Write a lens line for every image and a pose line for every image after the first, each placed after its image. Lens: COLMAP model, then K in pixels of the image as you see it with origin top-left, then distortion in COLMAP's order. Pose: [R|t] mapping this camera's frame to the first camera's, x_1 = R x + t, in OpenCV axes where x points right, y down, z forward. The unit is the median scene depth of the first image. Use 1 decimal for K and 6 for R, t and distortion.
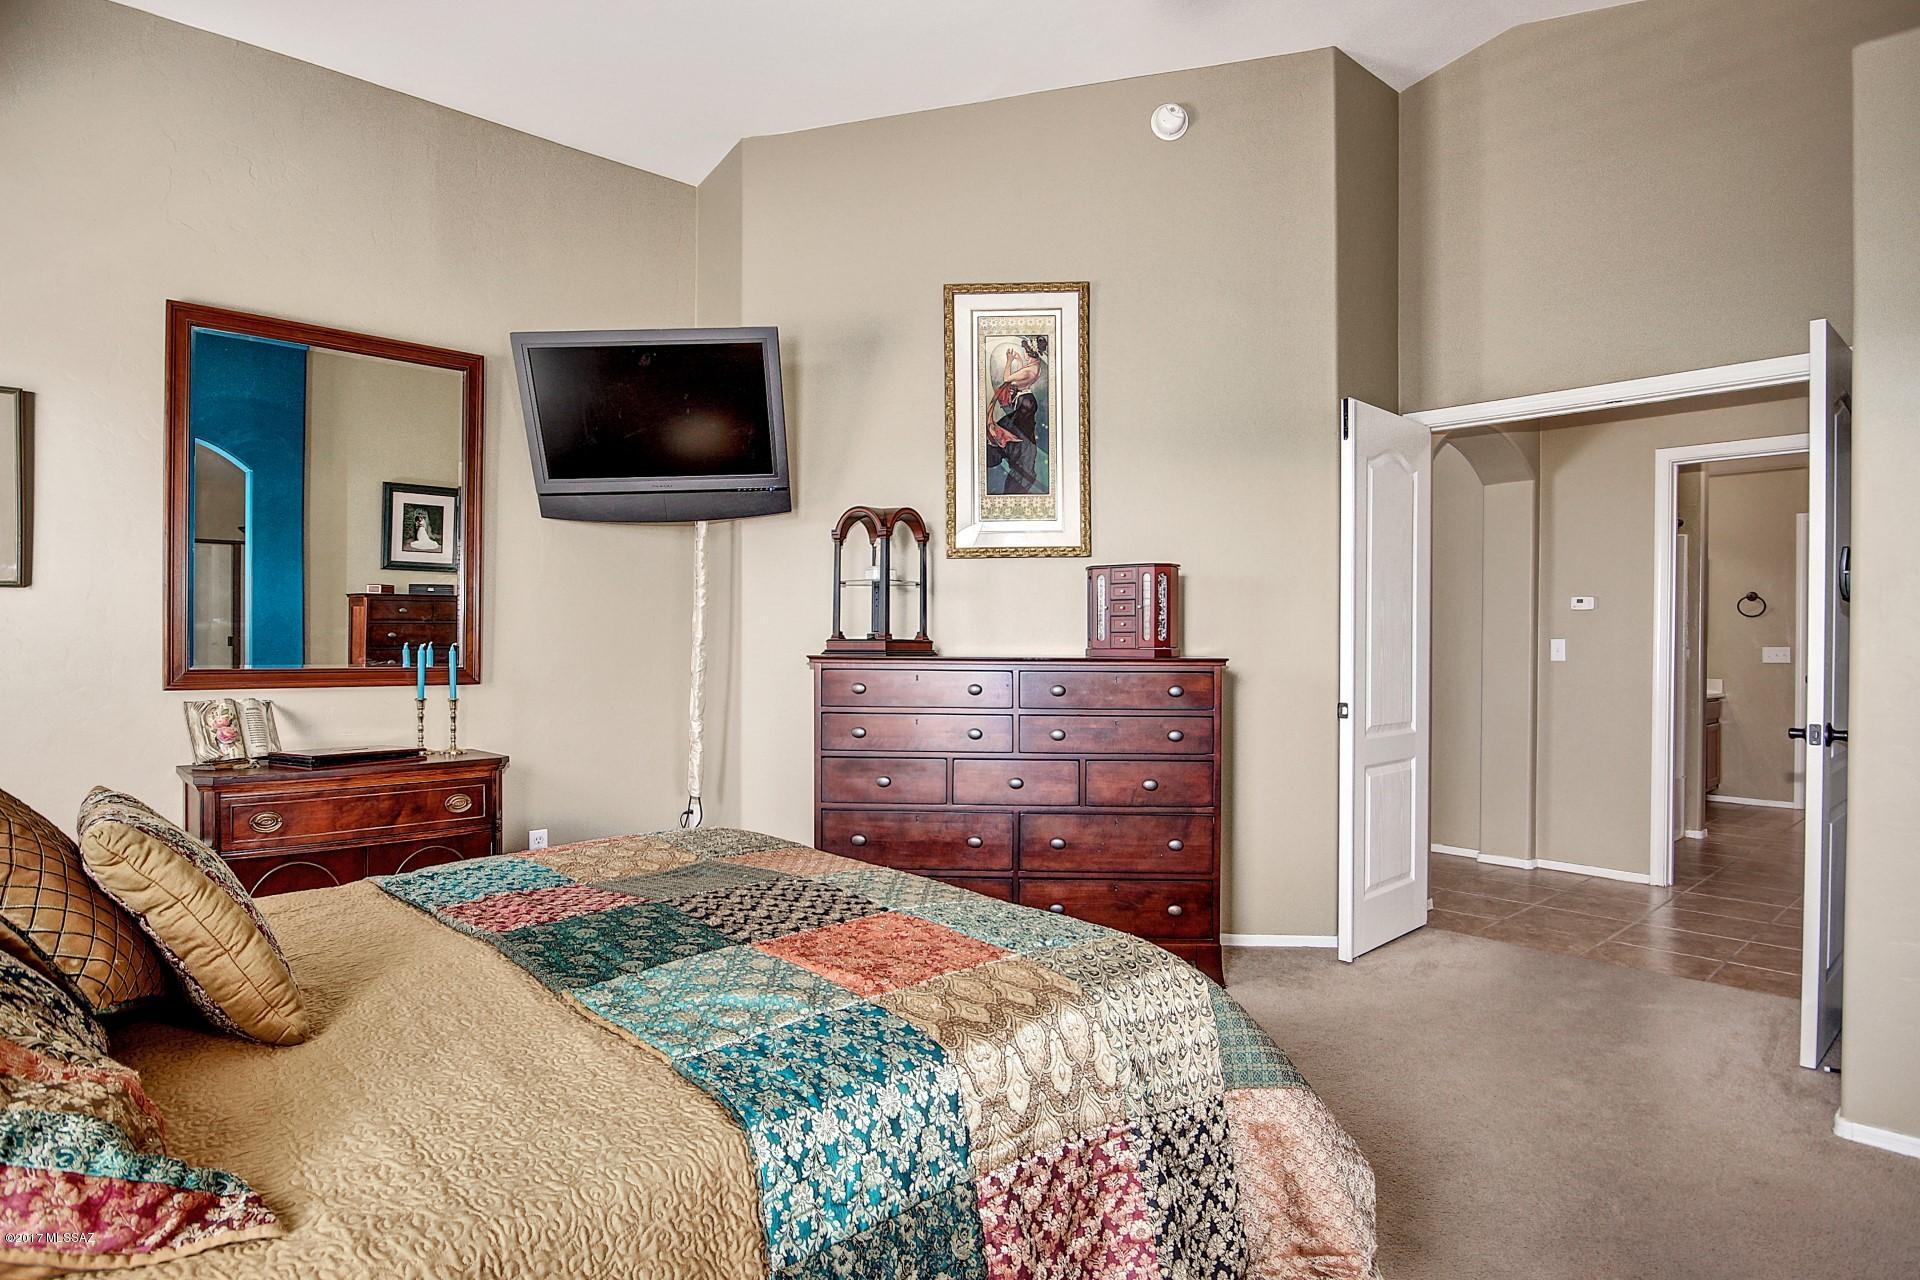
lens RADIAL K [[1045.9, 0, 957.5], [0, 1045.9, 637.5], [0, 0, 1]] dist [0.001347, 0.000464]
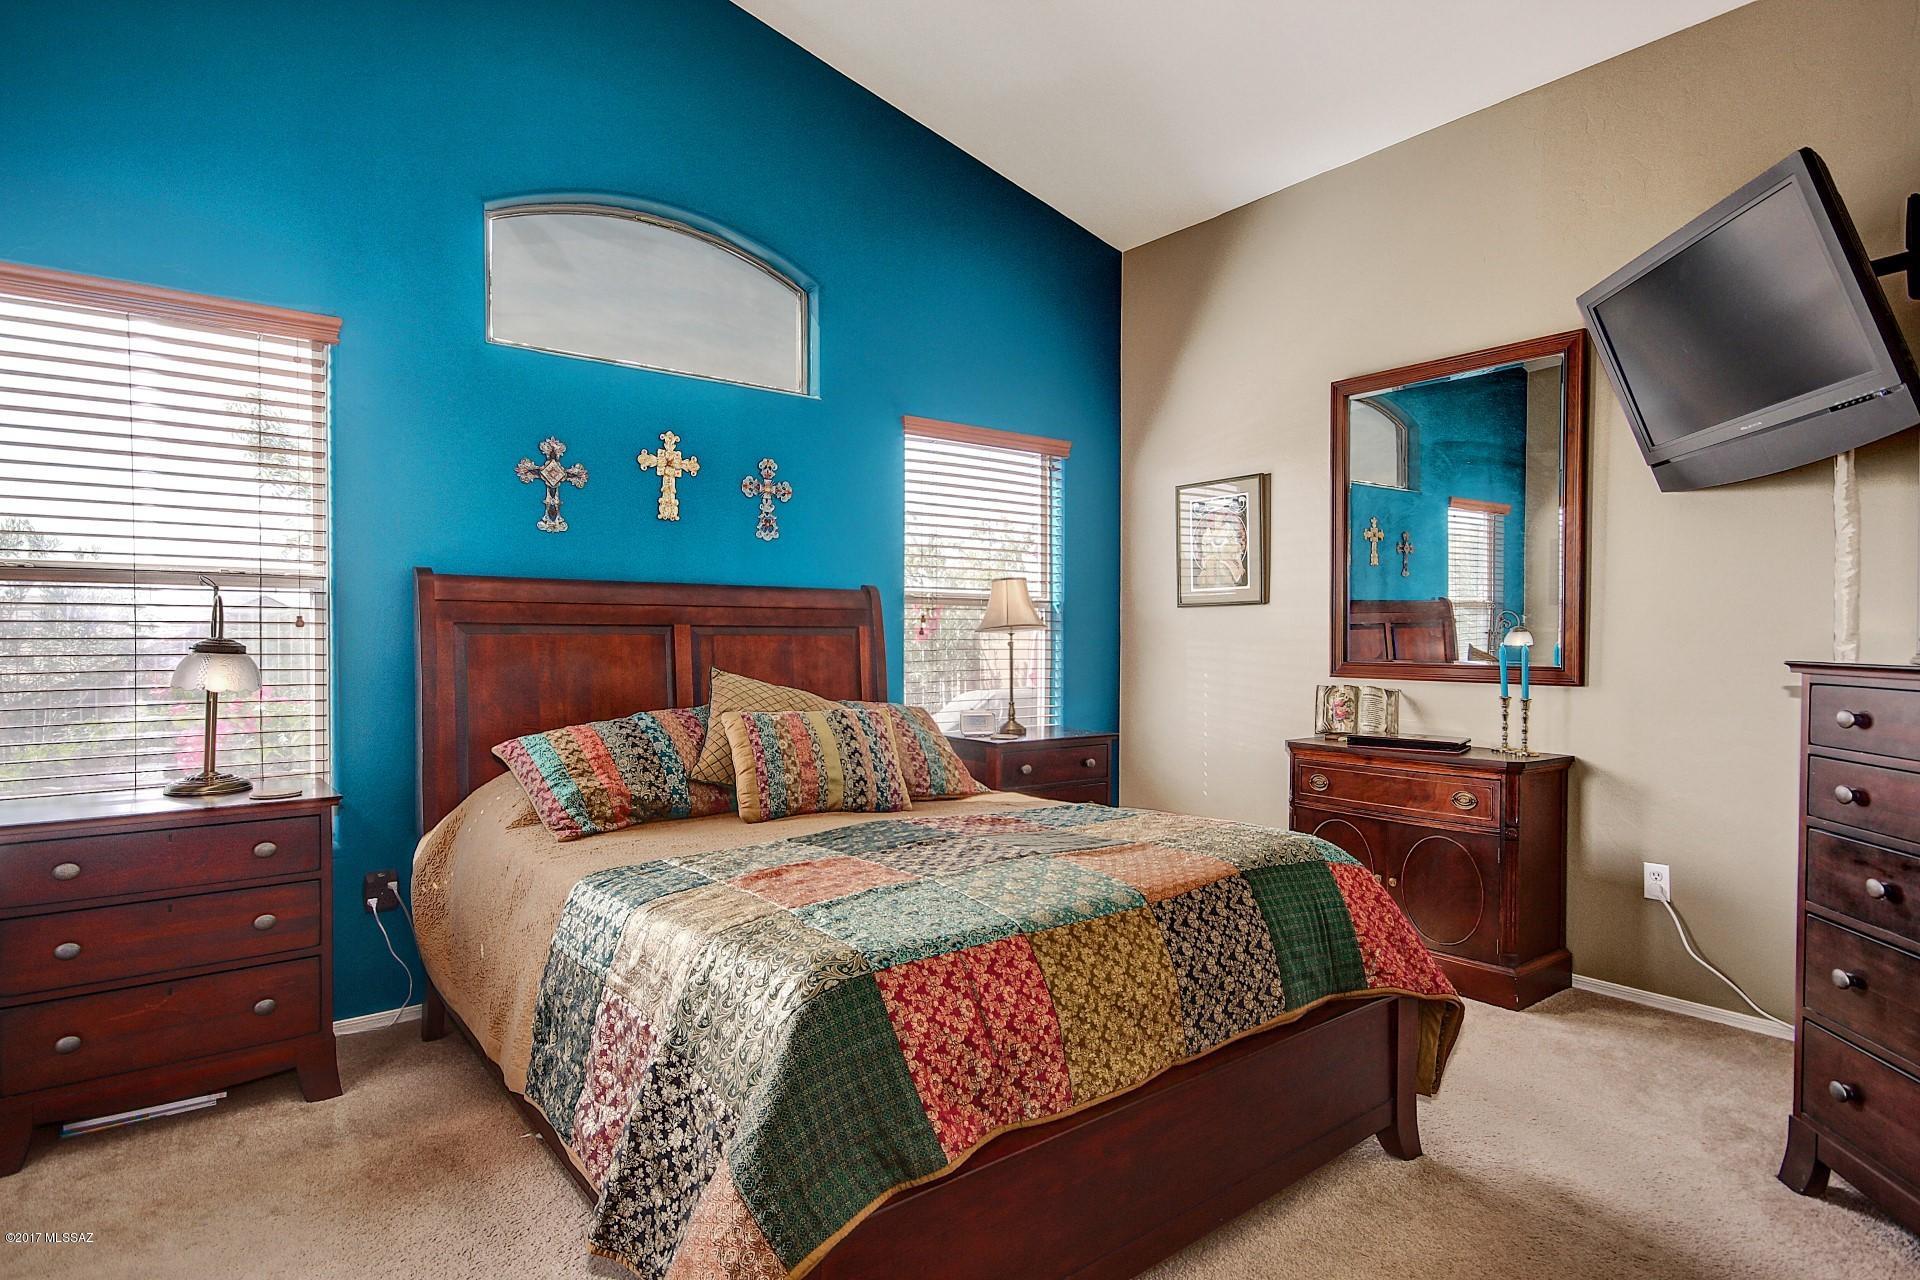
lens RADIAL K [[1045.9, 0, 961.4], [0, 1045.9, 641.7], [0, 0, 1]] dist [0.001347, 0.000464]
pose [[-0.101325, 0.001512, -0.994852, 0.570914], [0.005511, 0.999984, 0.000958, 0.002250], [0.994838, -0.005385, -0.101331, 0.619238]]
